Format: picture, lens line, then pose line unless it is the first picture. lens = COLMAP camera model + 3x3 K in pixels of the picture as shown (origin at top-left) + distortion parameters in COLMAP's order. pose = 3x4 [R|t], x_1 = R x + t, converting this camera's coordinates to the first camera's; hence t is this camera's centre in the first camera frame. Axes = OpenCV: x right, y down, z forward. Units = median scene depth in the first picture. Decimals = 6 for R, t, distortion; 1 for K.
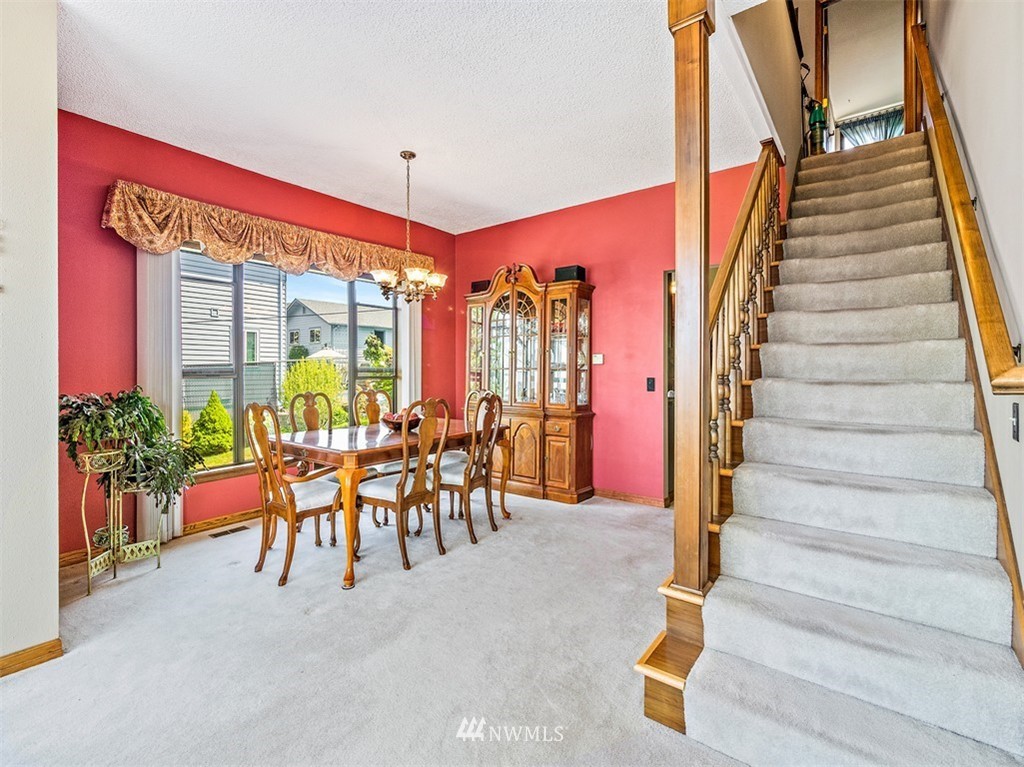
lens RADIAL K [[473.3, 0, 504.3], [0, 473.3, 374.7], [0, 0, 1]] dist [0.005076, -0.001584]
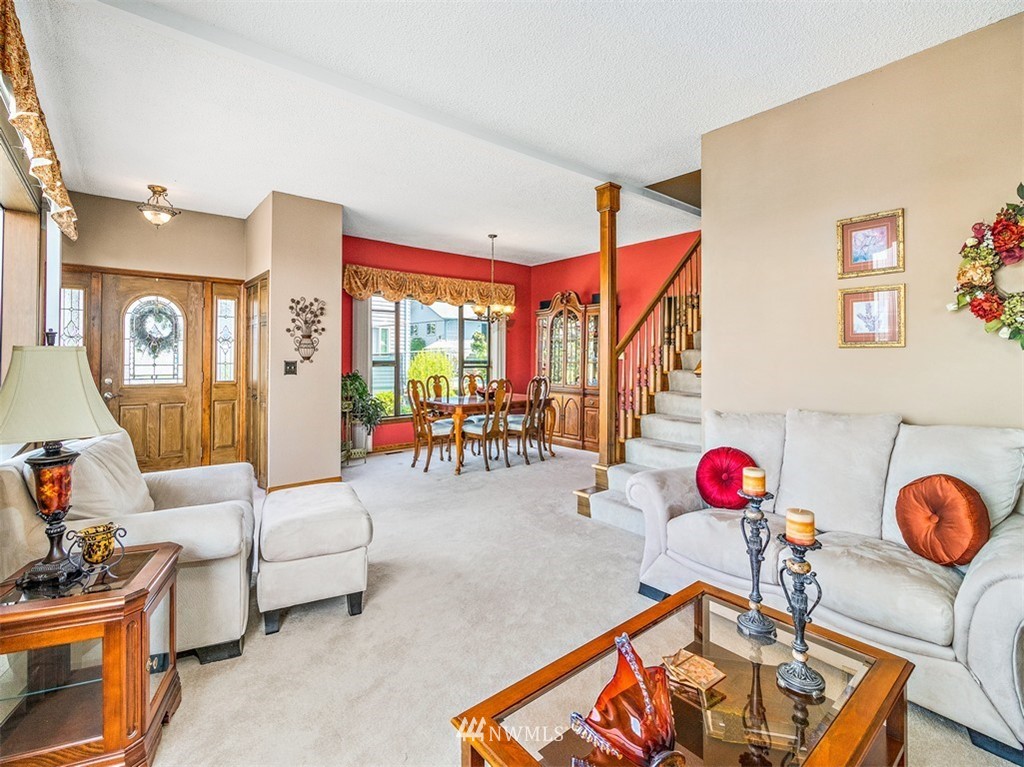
lens RADIAL K [[473.3, 0, 504.3], [0, 473.3, 374.7], [0, 0, 1]] dist [0.005076, -0.001584]
pose [[0.975443, 0.015315, -0.219720, 0.208817], [-0.010197, 0.999650, 0.024412, -0.008988], [0.220017, -0.021572, 0.975257, -0.631579]]
